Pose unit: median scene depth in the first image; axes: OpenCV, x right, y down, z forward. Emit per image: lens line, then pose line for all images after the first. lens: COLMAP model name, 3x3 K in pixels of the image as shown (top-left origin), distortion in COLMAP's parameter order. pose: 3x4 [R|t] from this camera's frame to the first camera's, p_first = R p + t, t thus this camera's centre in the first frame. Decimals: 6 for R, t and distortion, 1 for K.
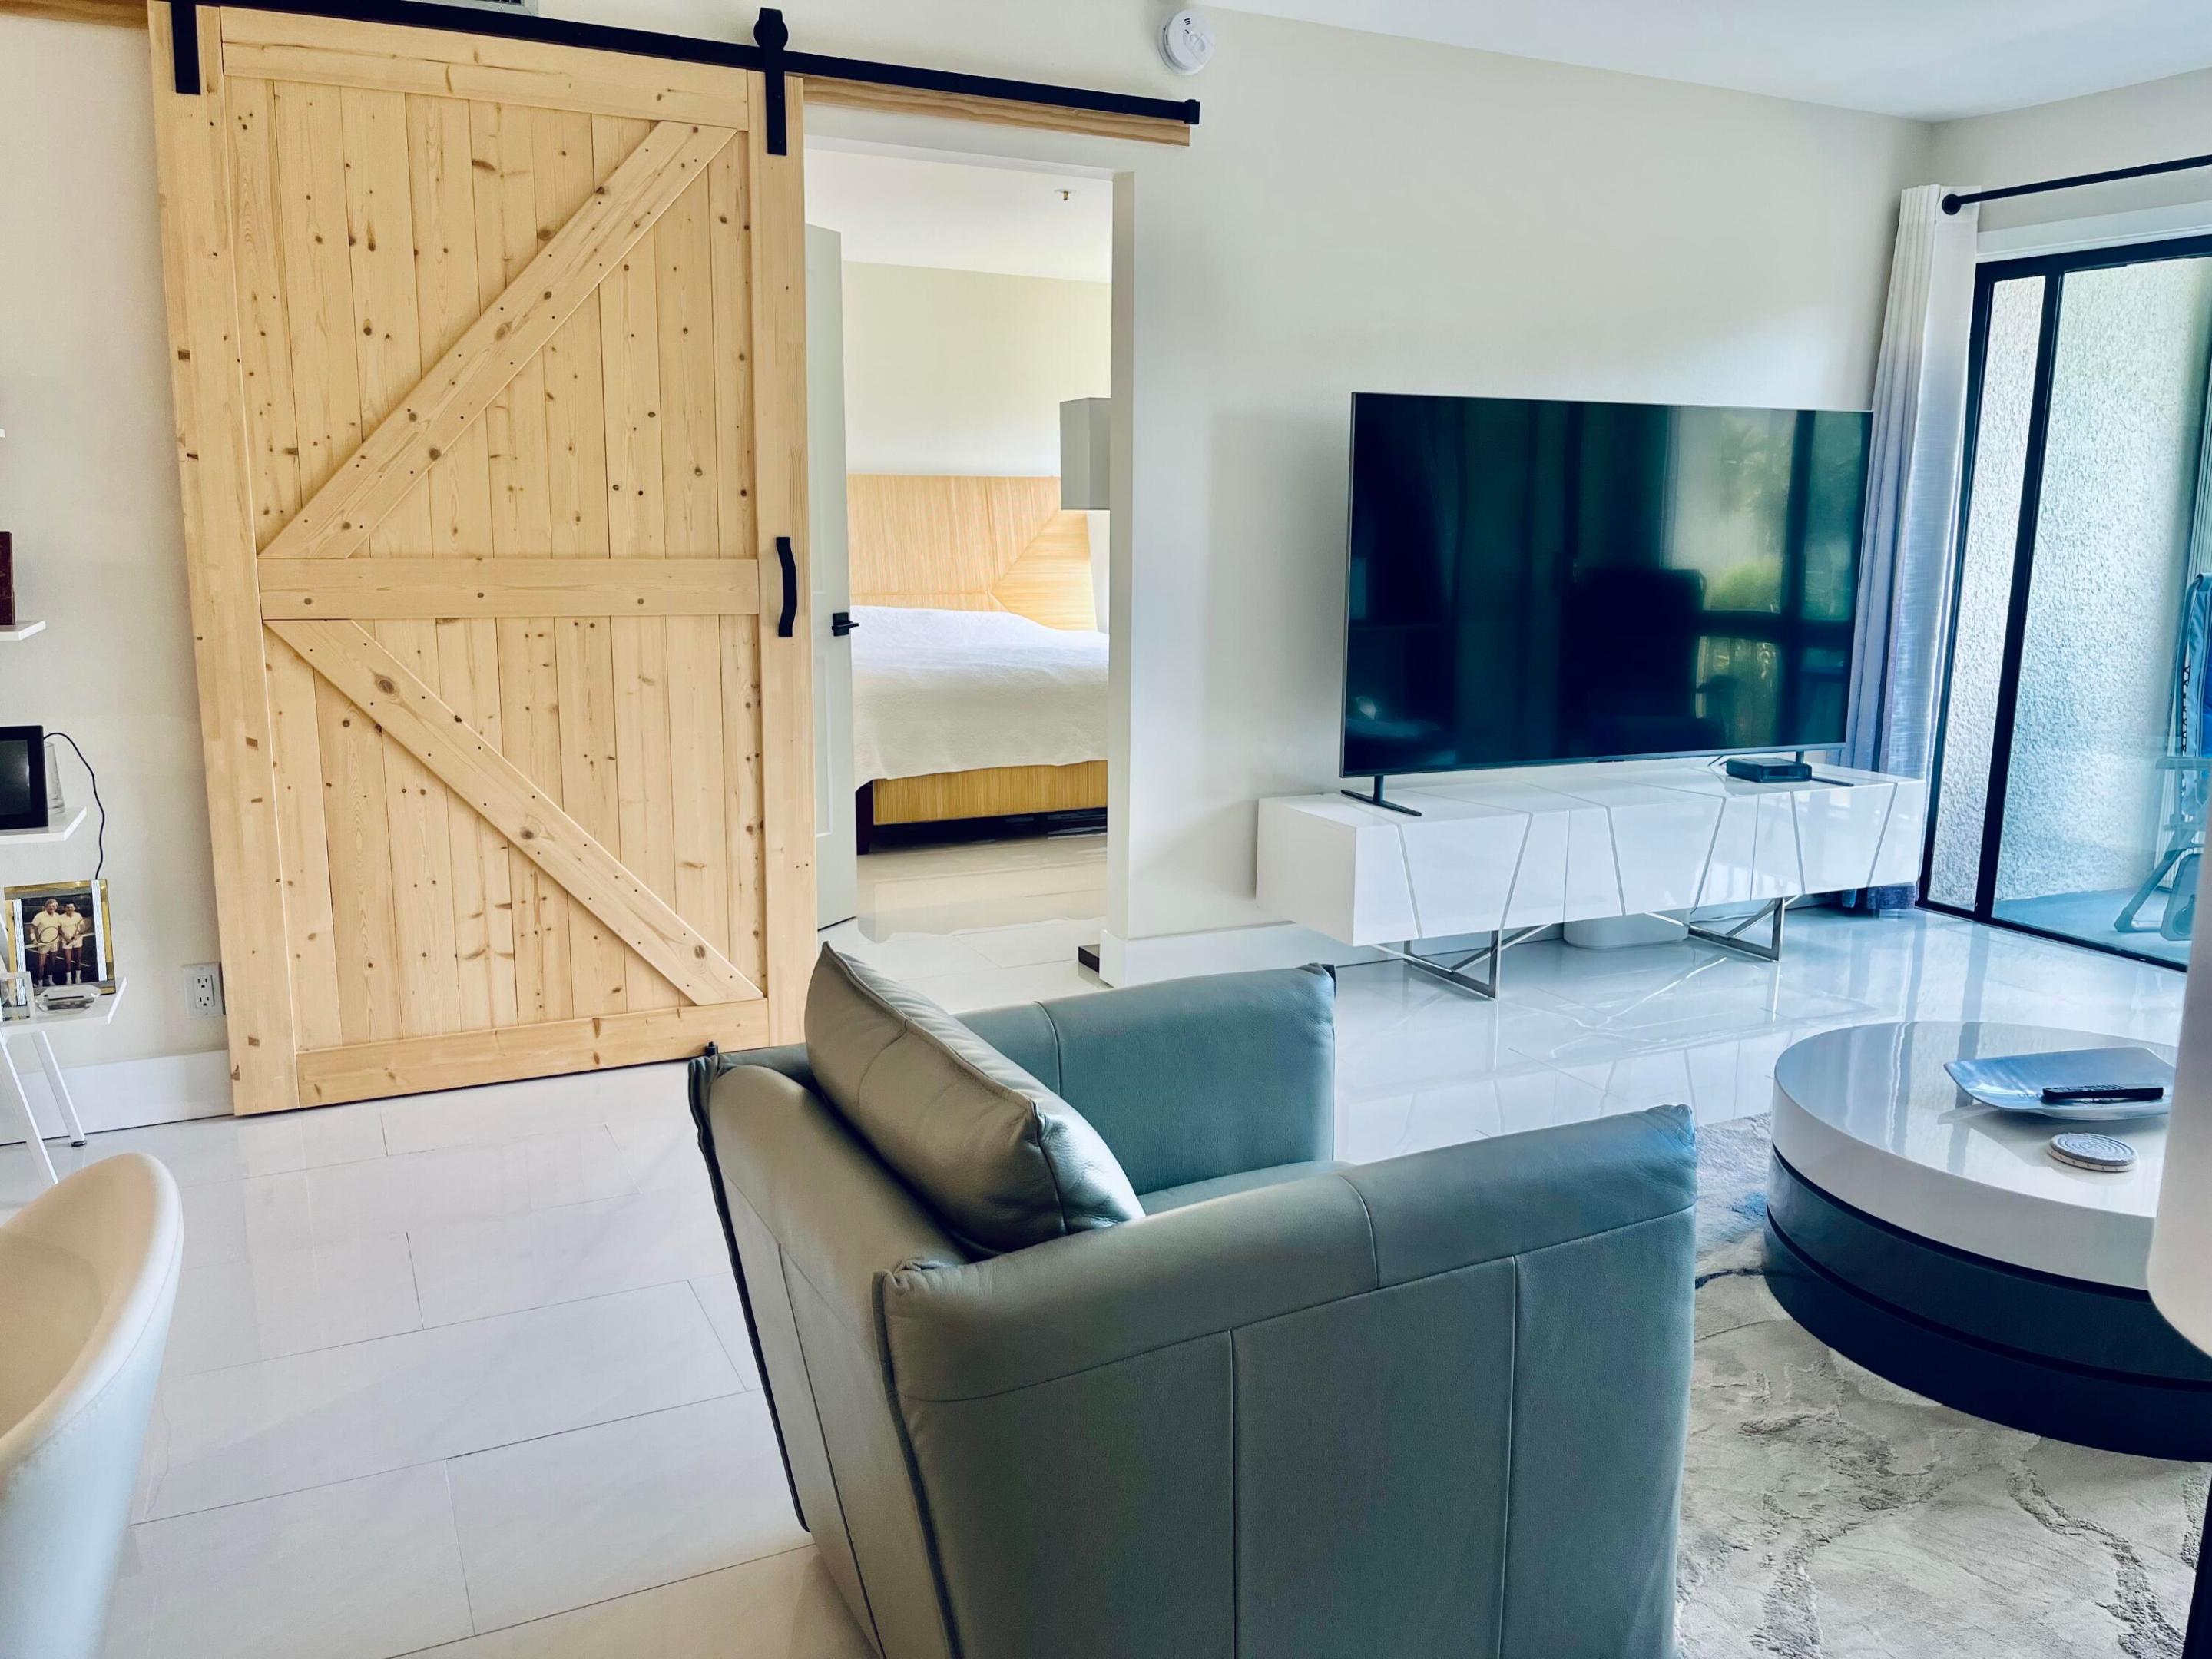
lens RADIAL K [[1699.5, 0, 1131.1], [0, 1699.5, 829.9], [0, 0, 1]] dist [0.035250, 0.001144]
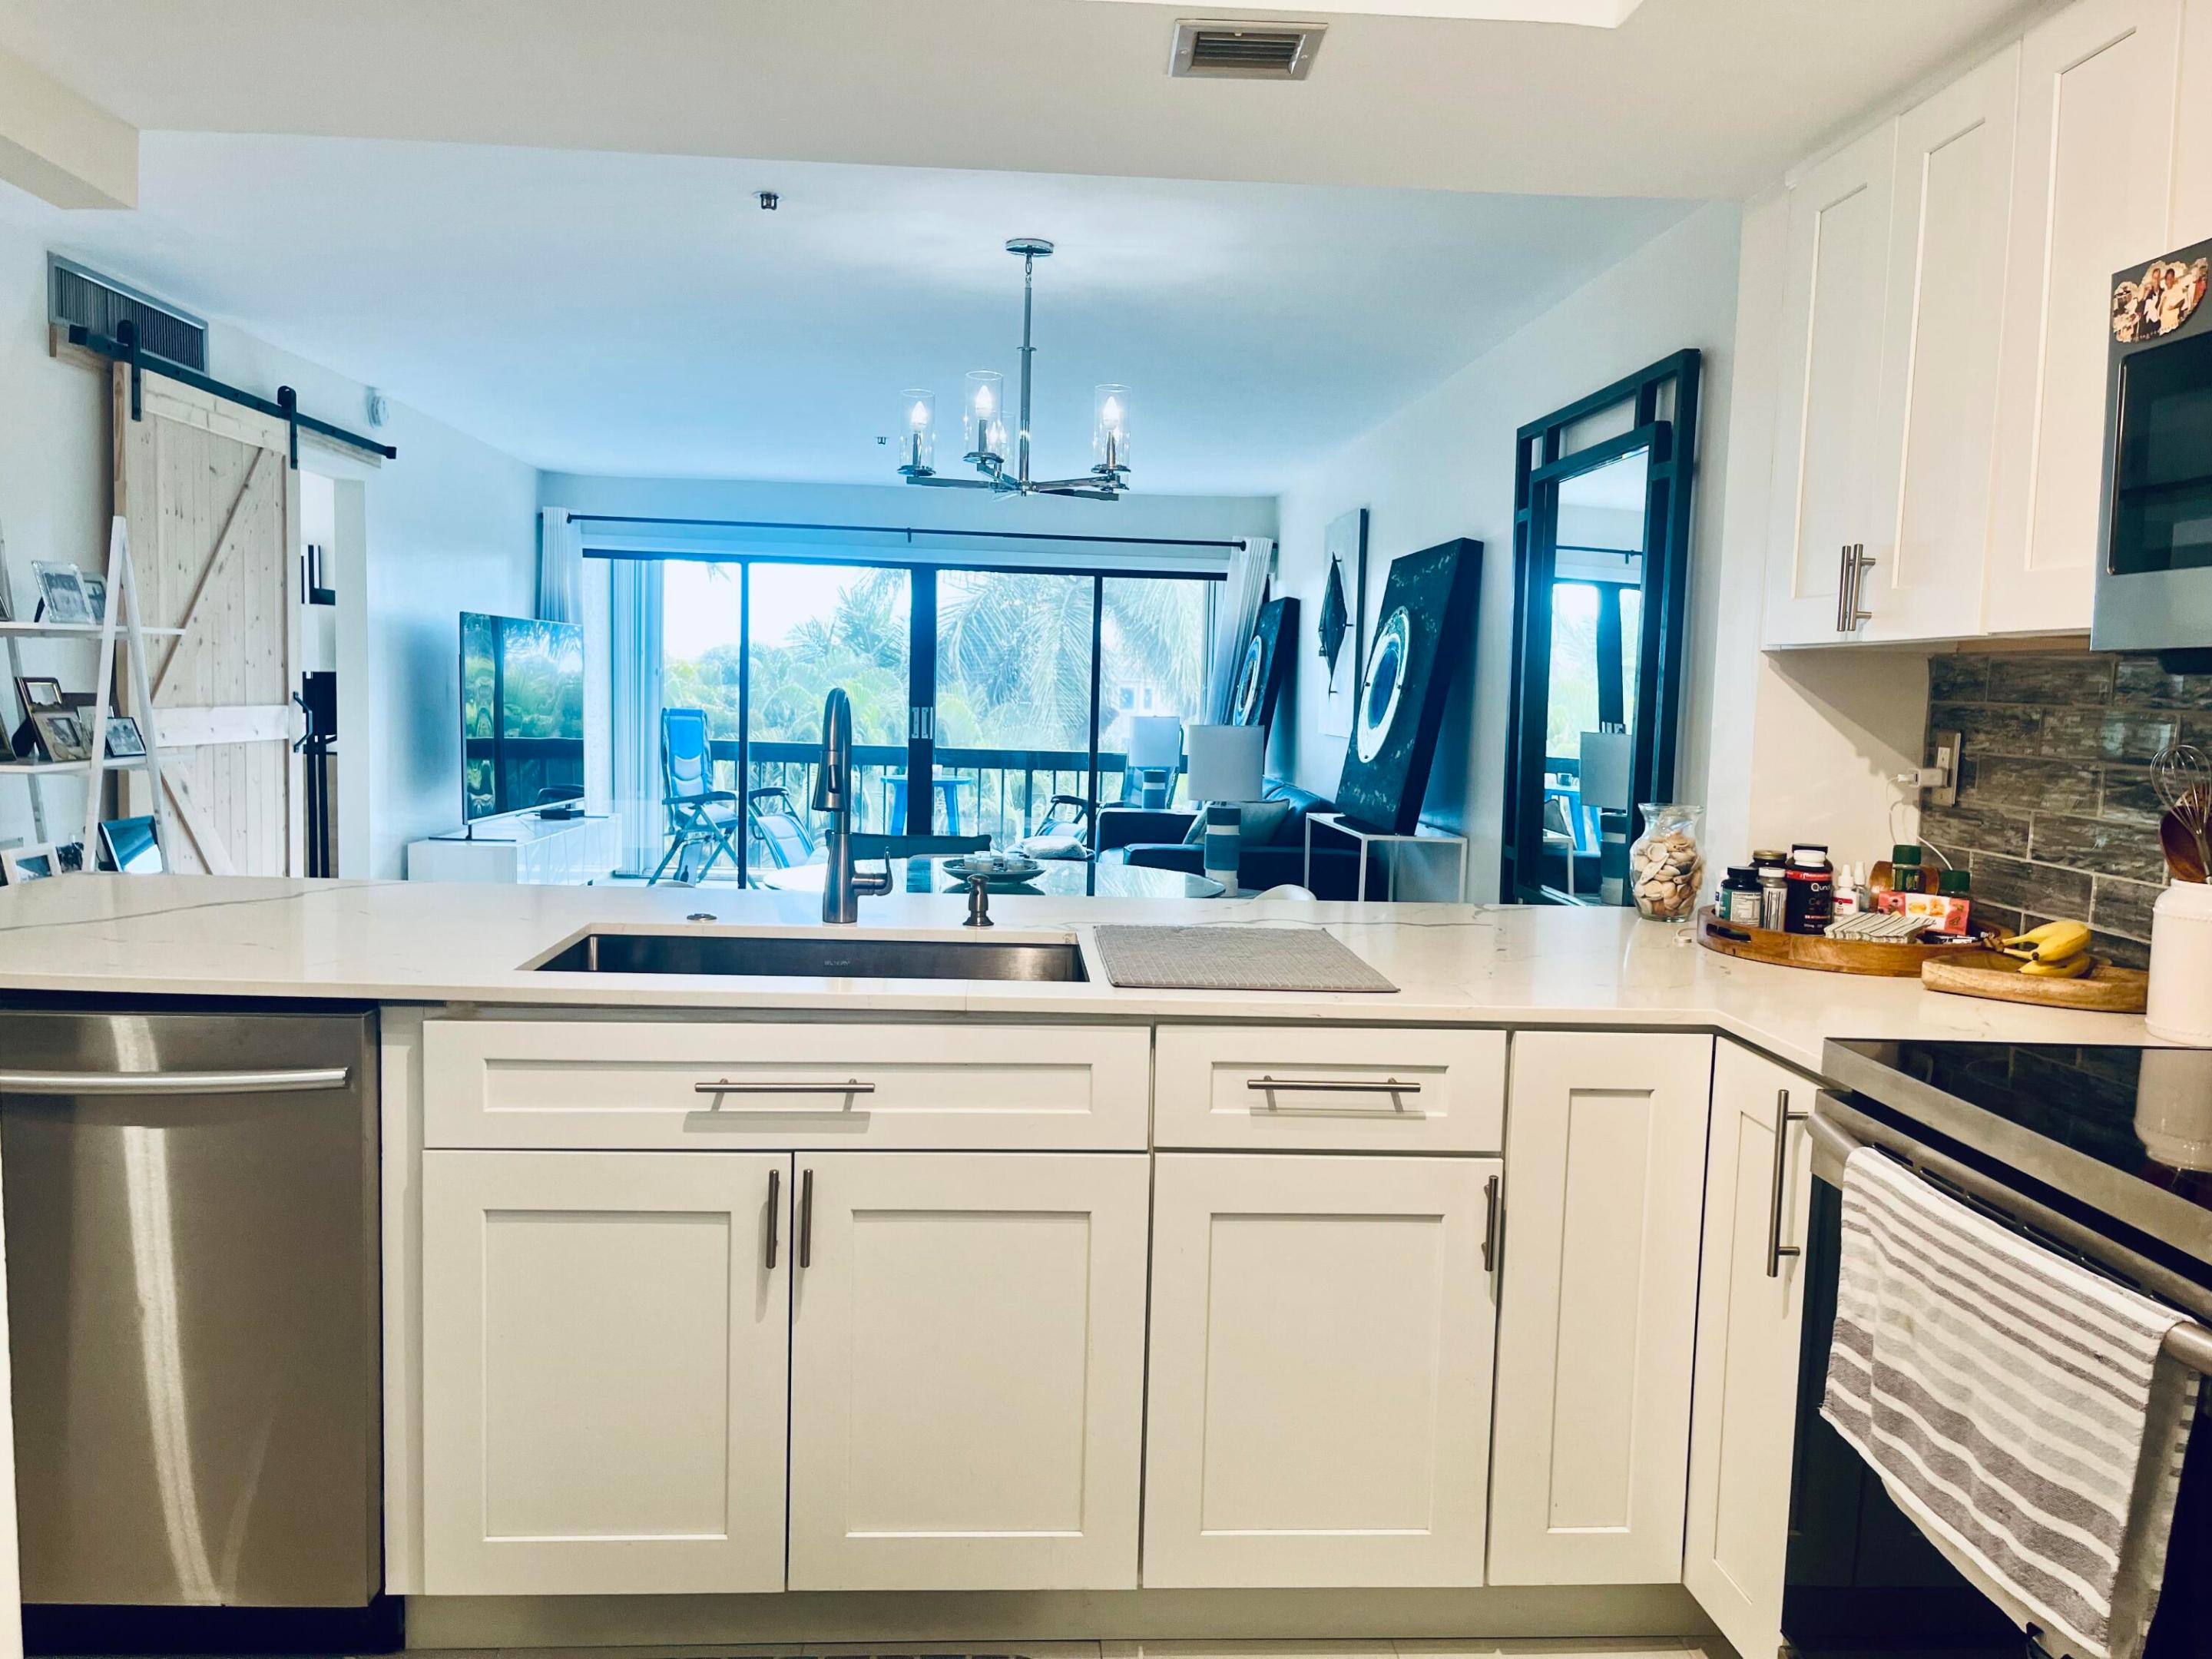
lens RADIAL K [[1693.9, 0, 1116.5], [0, 1693.9, 841.9], [0, 0, 1]] dist [0.071720, -0.112396]
pose [[0.385204, -0.083315, 0.919063, -1.084102], [0.147104, 0.988725, 0.027974, 0.031284], [-0.911031, 0.124422, 0.393117, -0.263158]]
